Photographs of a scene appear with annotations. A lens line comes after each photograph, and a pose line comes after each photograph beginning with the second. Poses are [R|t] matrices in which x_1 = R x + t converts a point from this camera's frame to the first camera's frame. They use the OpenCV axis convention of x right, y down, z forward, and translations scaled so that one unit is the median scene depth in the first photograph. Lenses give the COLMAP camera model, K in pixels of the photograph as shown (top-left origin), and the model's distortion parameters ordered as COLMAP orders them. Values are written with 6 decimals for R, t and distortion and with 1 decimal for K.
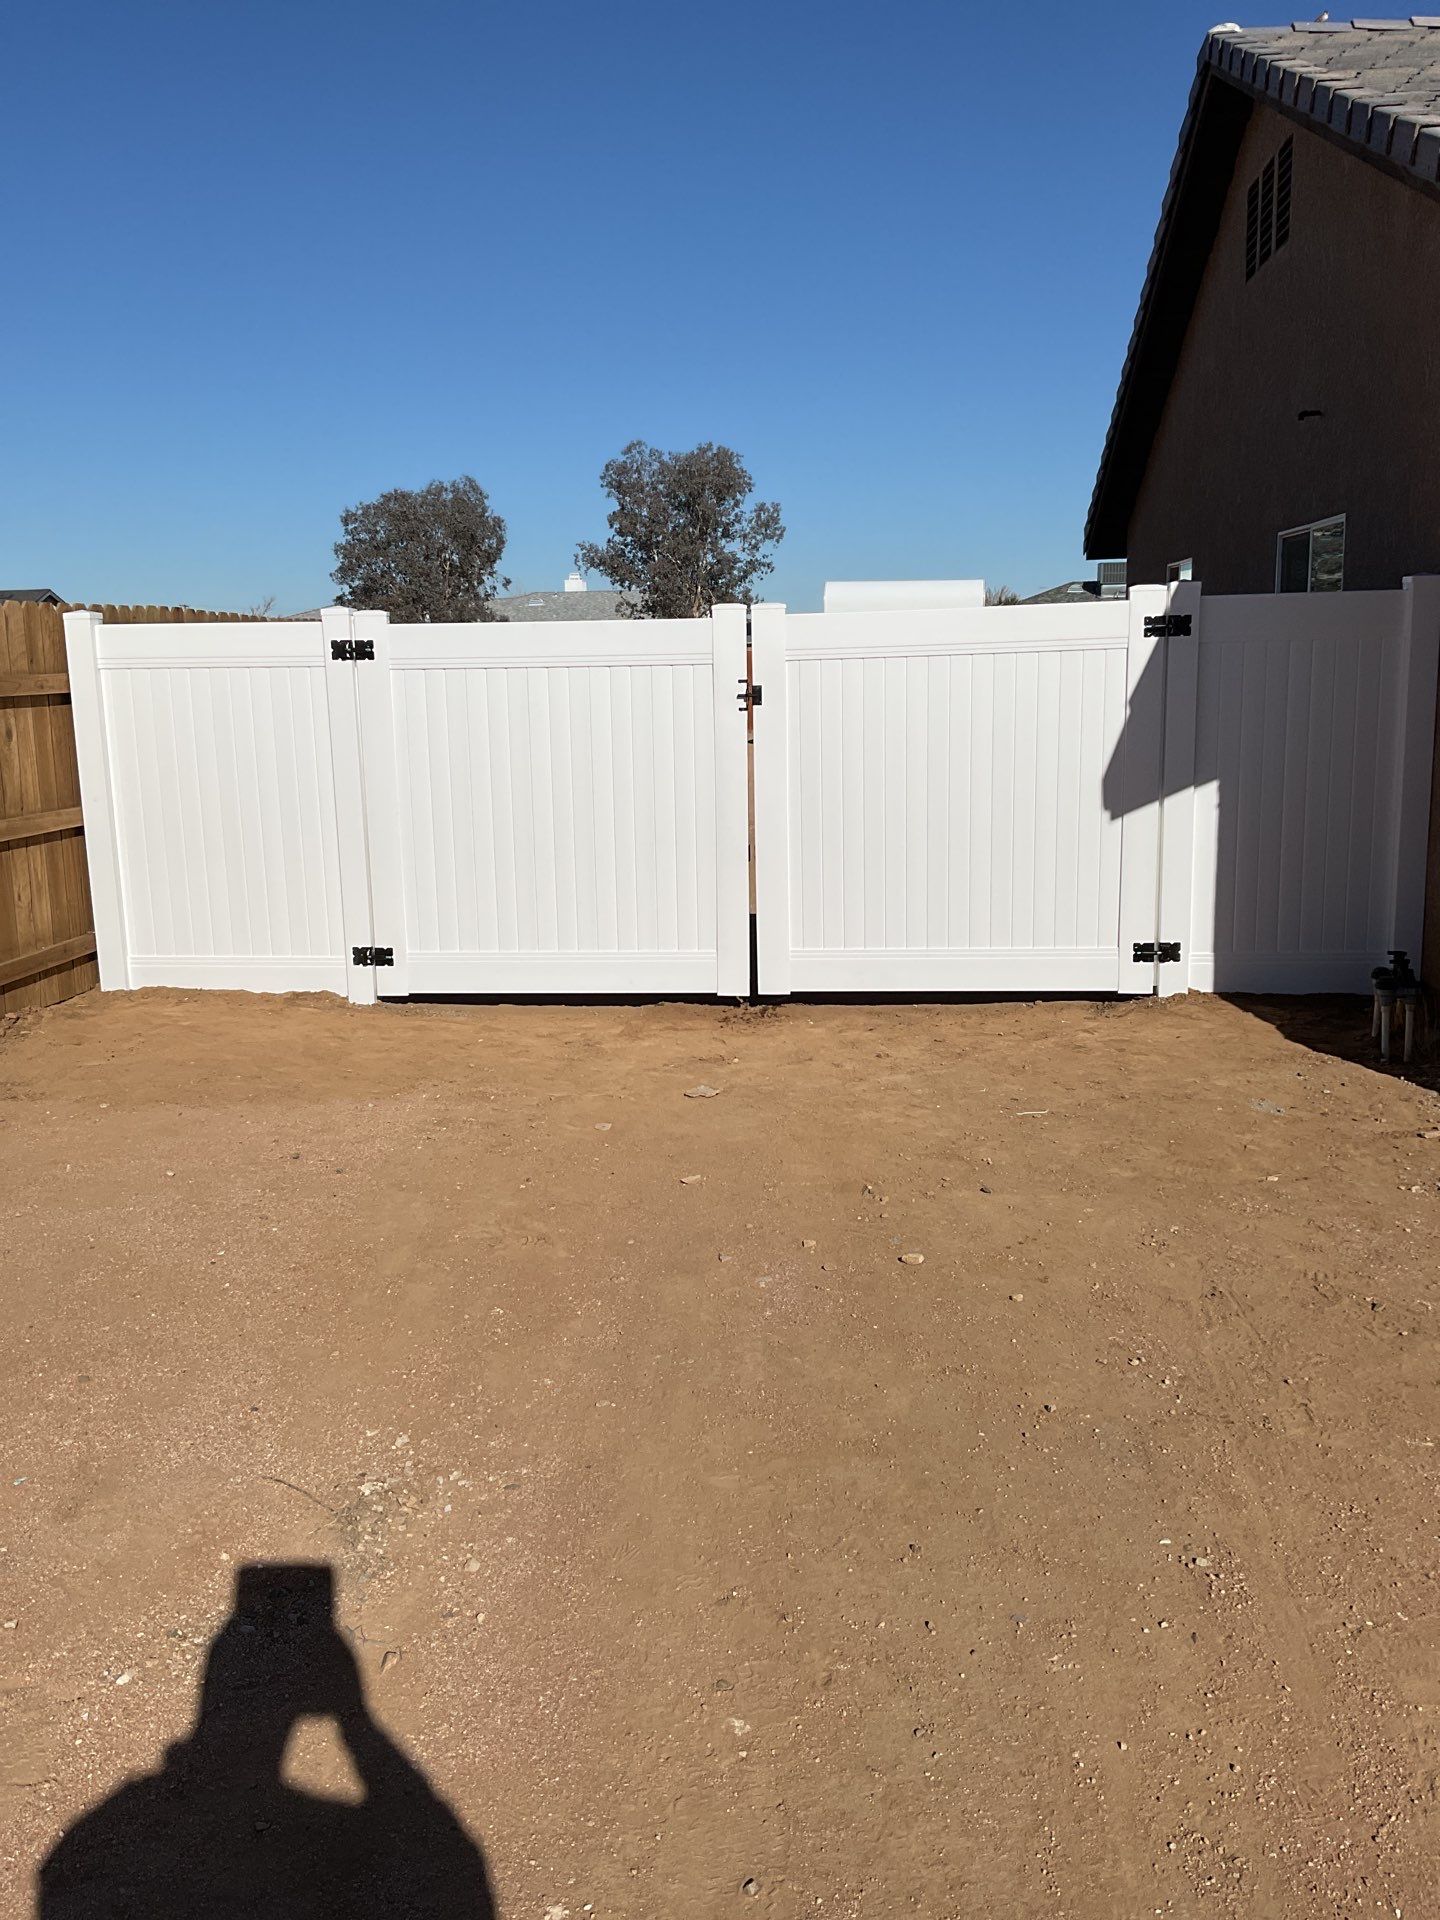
lens RADIAL K [[1554.4, 0, 720.8], [0, 1554.4, 953.1], [0, 0, 1]] dist [0.054961, -0.088344]
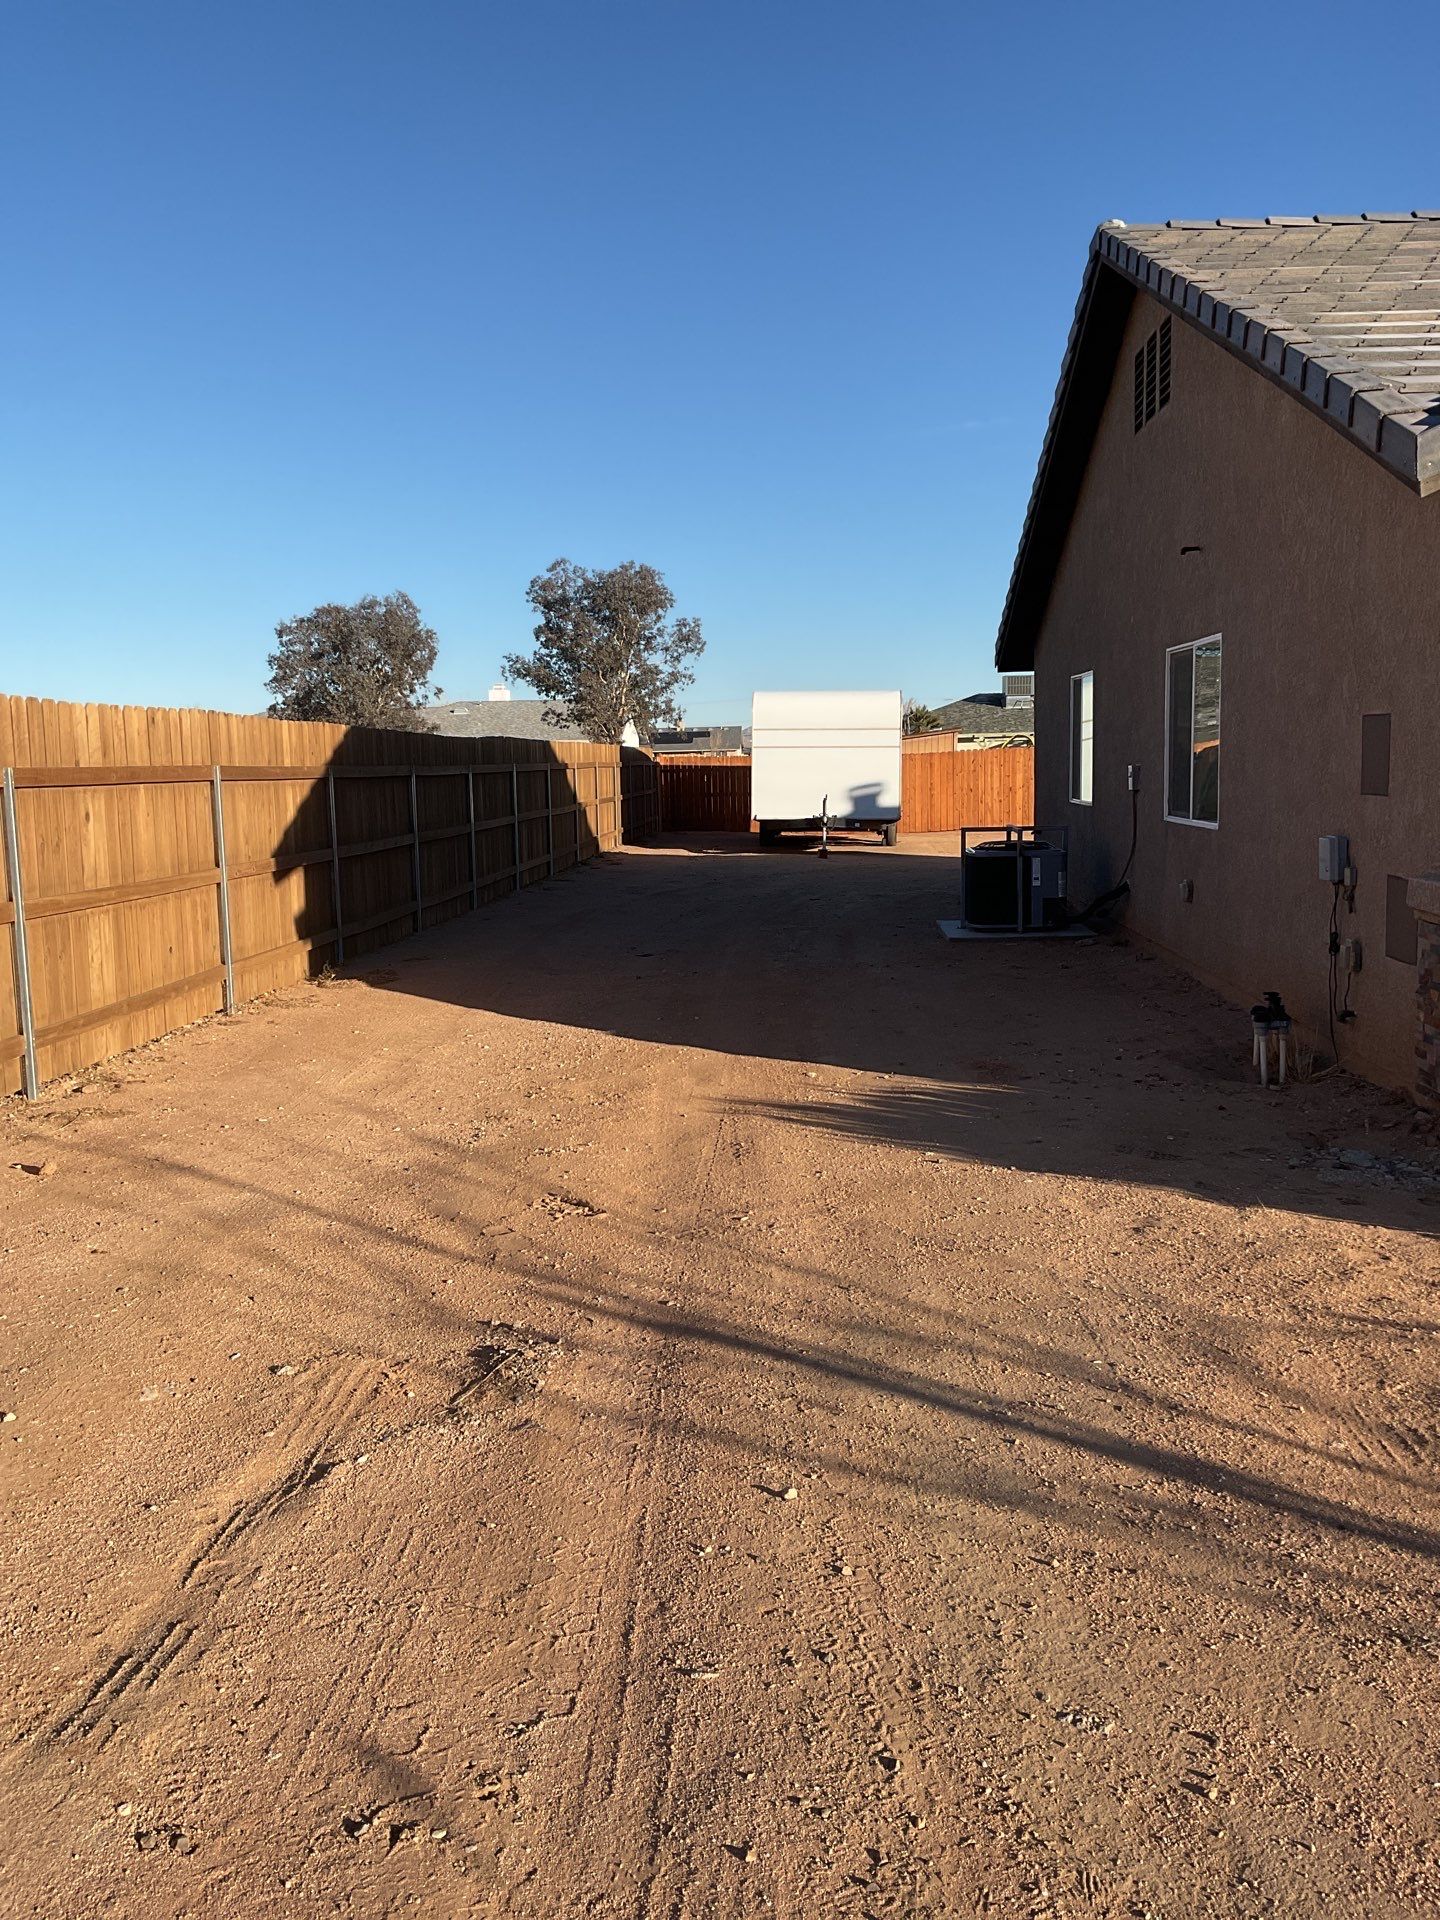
lens RADIAL K [[1554.4, 0, 717.7], [0, 1554.4, 967.1], [0, 0, 1]] dist [0.054961, -0.088344]
pose [[0.998555, -0.007183, 0.053262, -0.038742], [0.010353, 0.998176, -0.059472, 0.031376], [-0.052737, 0.059938, 0.996808, -0.119453]]
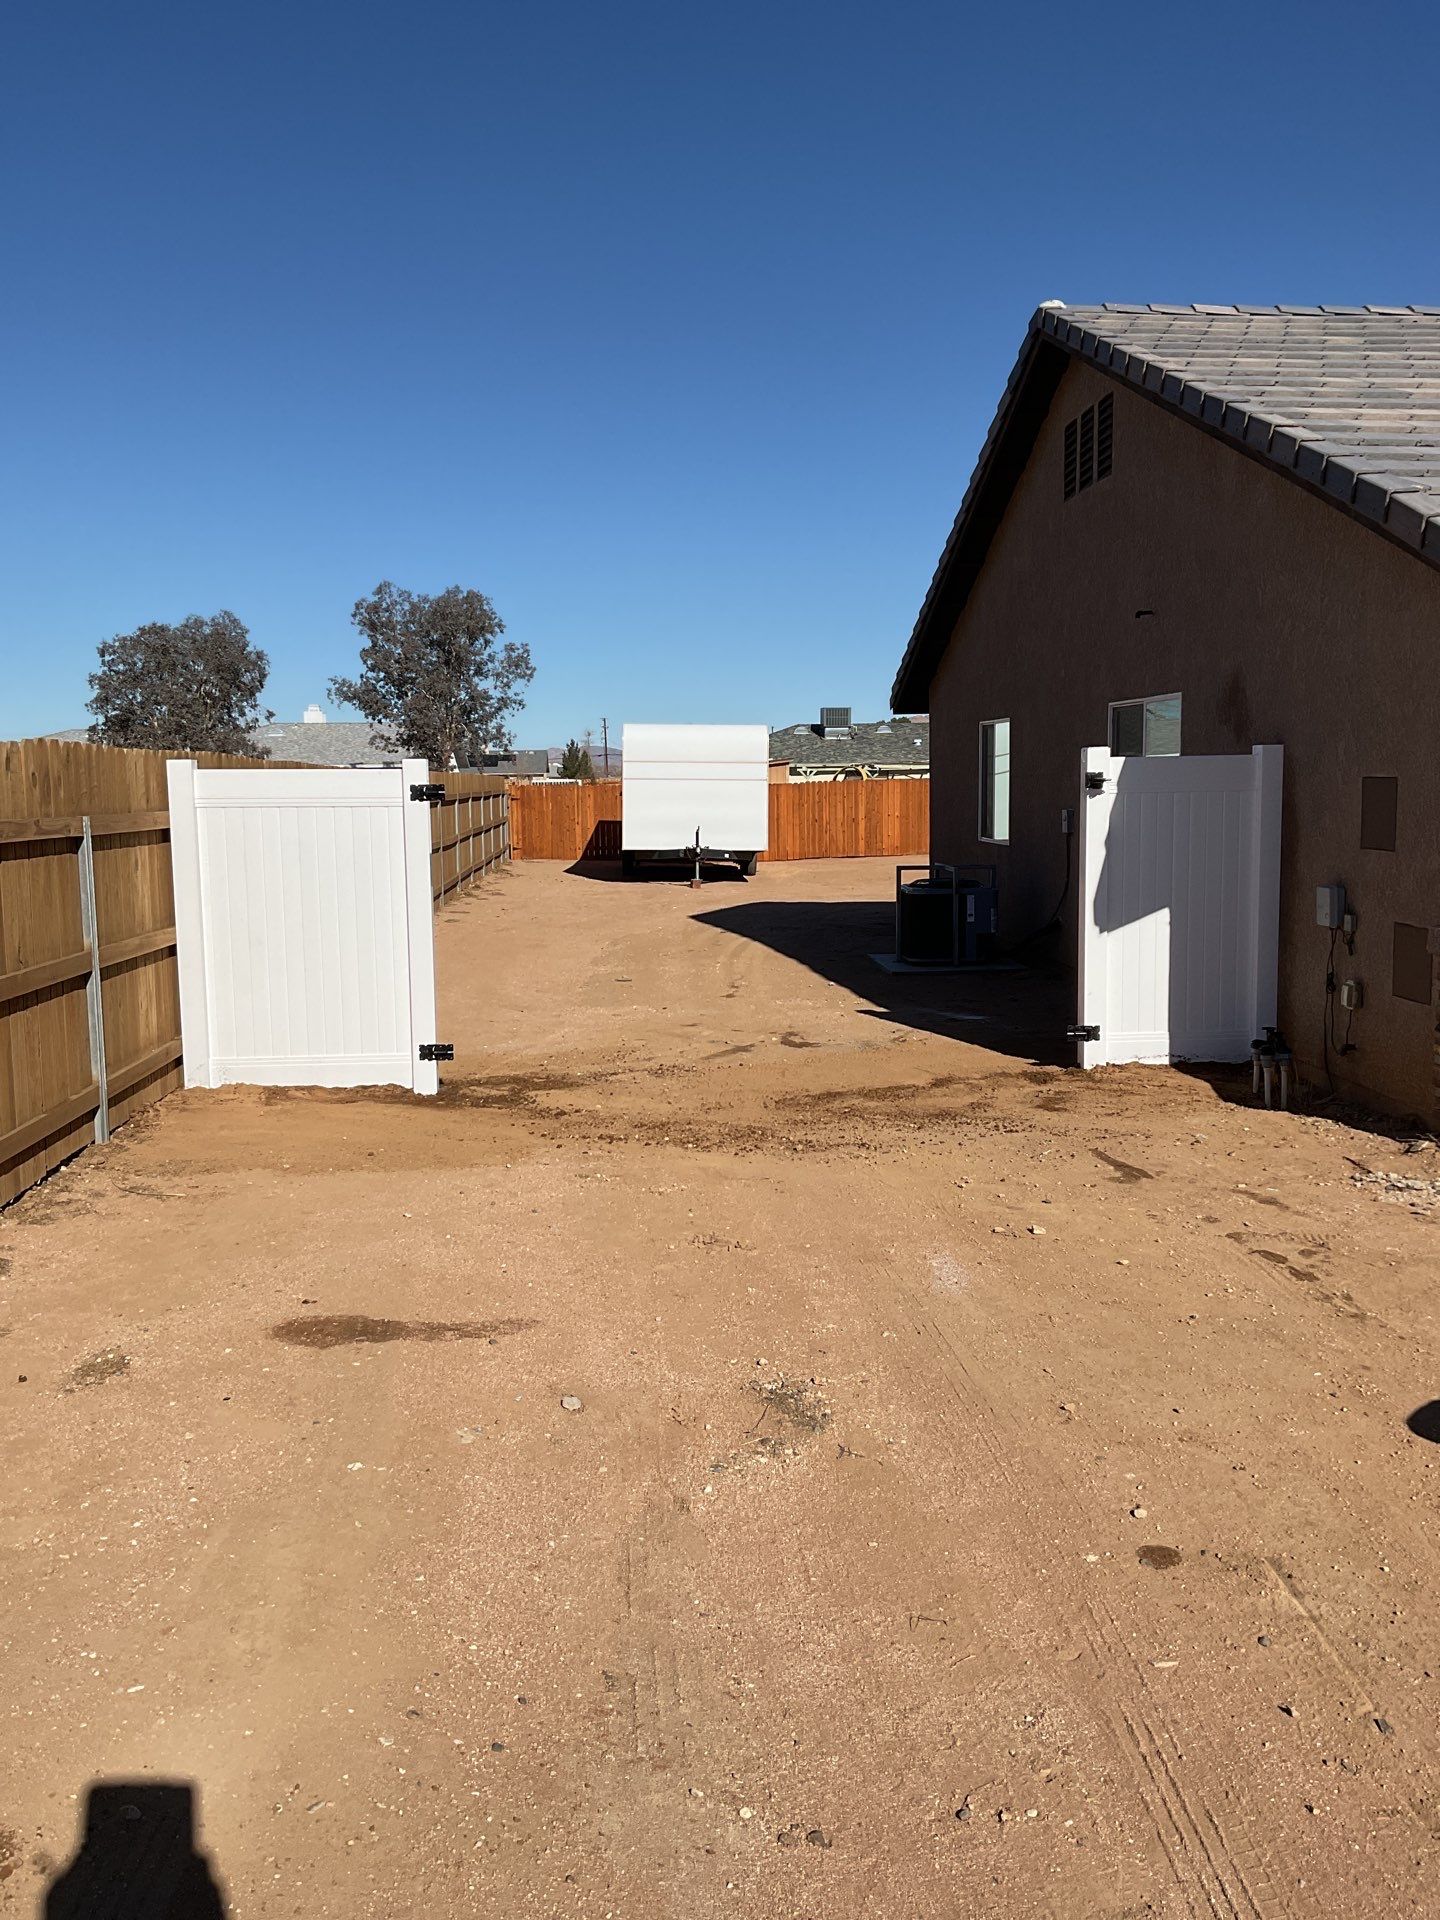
lens RADIAL K [[1554.4, 0, 703.7], [0, 1554.4, 962.6], [0, 0, 1]] dist [0.054961, -0.088344]
pose [[0.984204, -0.011307, 0.176678, -0.178833], [0.024784, 0.996931, -0.074260, 0.020317], [-0.175296, 0.077465, 0.981463, -0.139270]]
